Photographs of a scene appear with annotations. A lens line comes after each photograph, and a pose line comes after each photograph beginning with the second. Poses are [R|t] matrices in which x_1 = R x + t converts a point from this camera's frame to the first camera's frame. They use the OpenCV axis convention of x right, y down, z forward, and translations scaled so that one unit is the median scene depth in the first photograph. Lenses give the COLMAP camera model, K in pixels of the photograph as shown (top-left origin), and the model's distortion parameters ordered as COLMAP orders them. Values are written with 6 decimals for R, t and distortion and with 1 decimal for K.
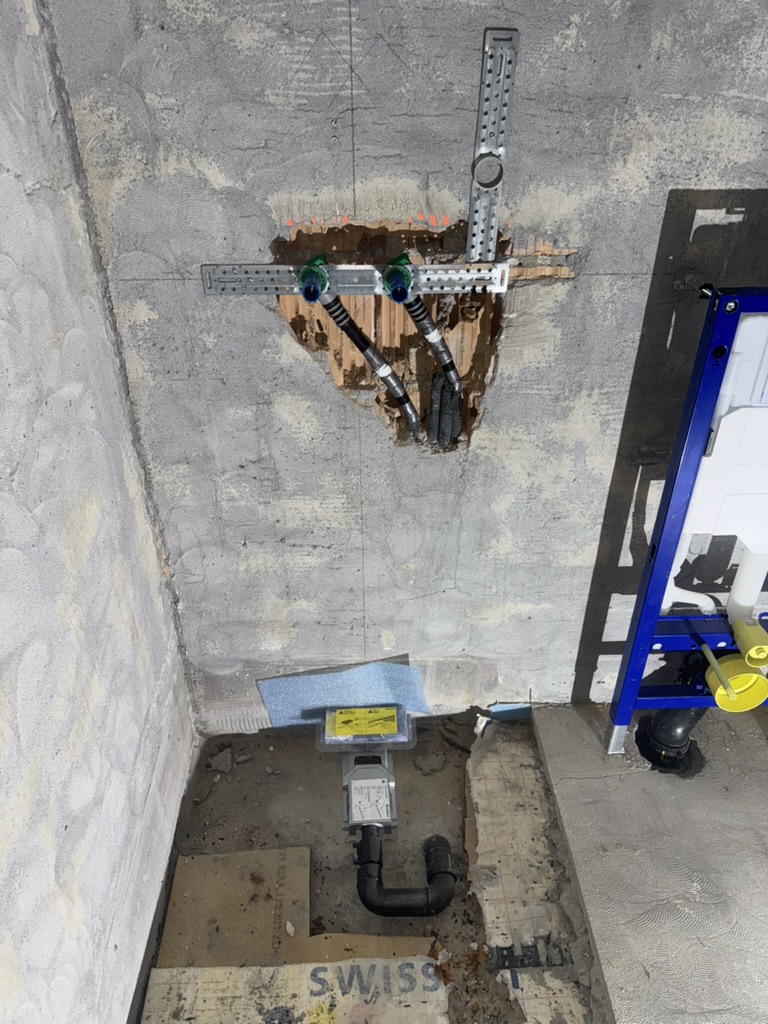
lens RADIAL K [[728.5, 0, 392.6], [0, 728.5, 551.9], [0, 0, 1]] dist [0.059290, -0.075842]
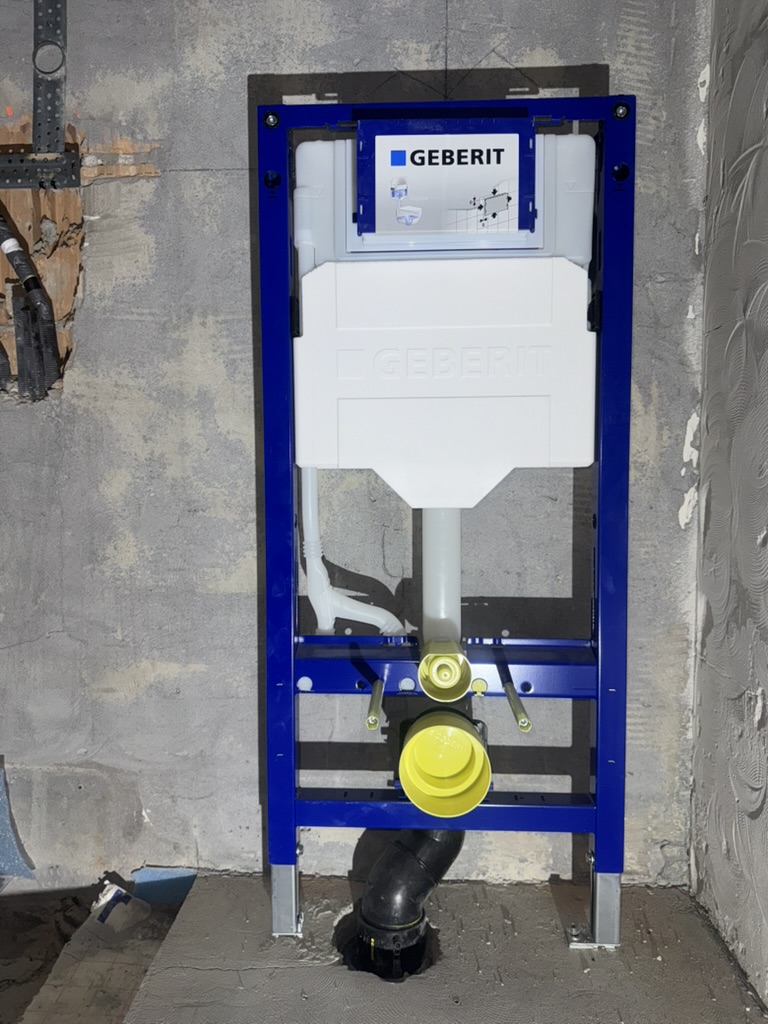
lens RADIAL K [[728.5, 0, 381.9], [0, 728.5, 506.5], [0, 0, 1]] dist [0.059290, -0.075842]
pose [[0.997025, 0.014972, -0.075610, 0.506886], [-0.052536, 0.849801, -0.524479, 0.347761], [0.056401, 0.526891, 0.848060, 0.429245]]
